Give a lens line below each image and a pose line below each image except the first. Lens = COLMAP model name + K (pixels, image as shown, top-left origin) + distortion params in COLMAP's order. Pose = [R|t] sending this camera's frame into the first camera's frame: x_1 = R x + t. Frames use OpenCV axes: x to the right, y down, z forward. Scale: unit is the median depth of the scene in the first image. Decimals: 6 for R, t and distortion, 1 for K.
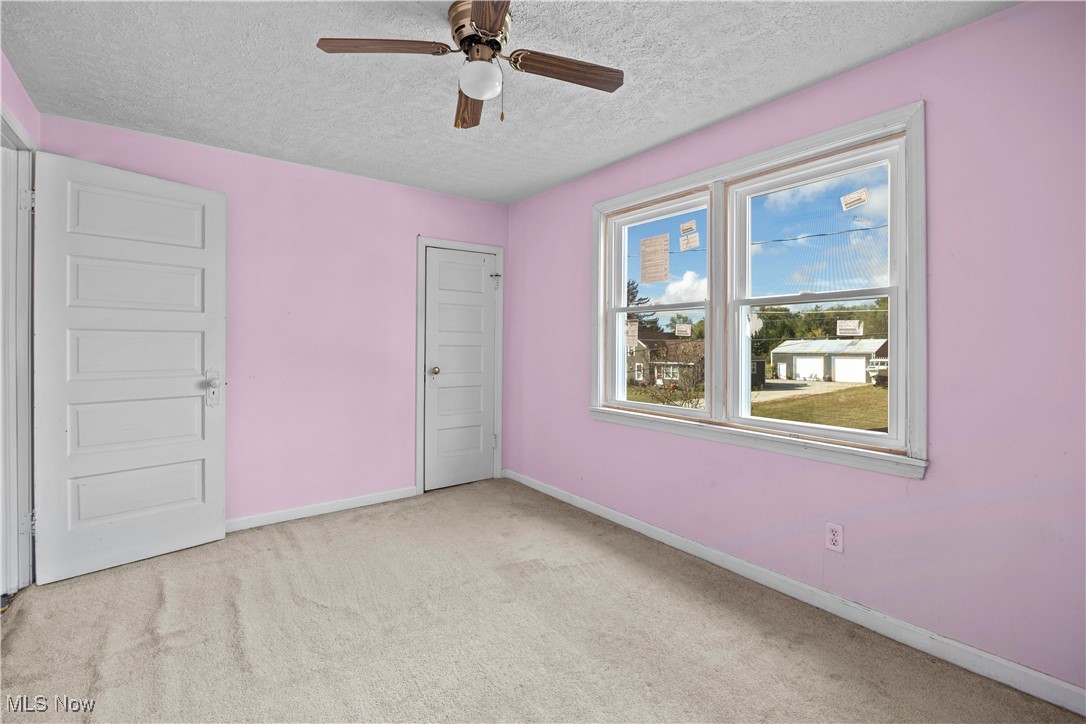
lens RADIAL K [[501.1, 0, 546.0], [0, 501.1, 350.4], [0, 0, 1]] dist [0.001968, 0.000347]
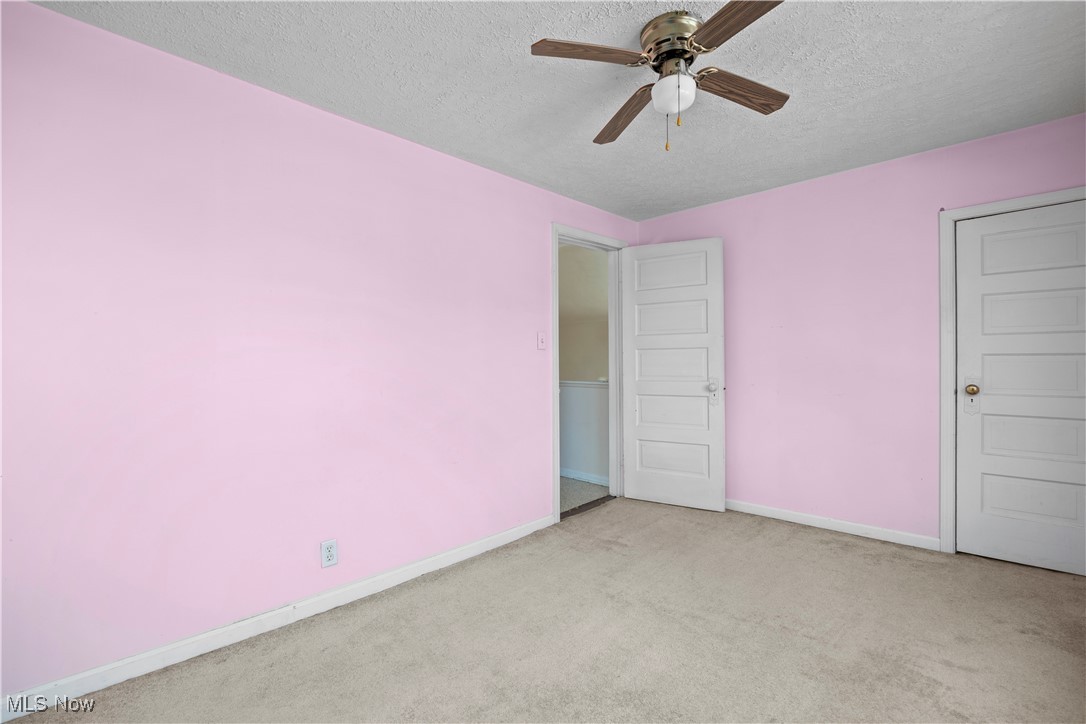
lens RADIAL K [[501.1, 0, 545.8], [0, 501.1, 363.5], [0, 0, 1]] dist [0.001968, 0.000347]
pose [[0.137270, 0.000883, -0.990533, 0.511747], [0.000435, 0.999999, 0.000952, 0.002385], [0.990534, -0.000562, 0.137269, 0.371610]]
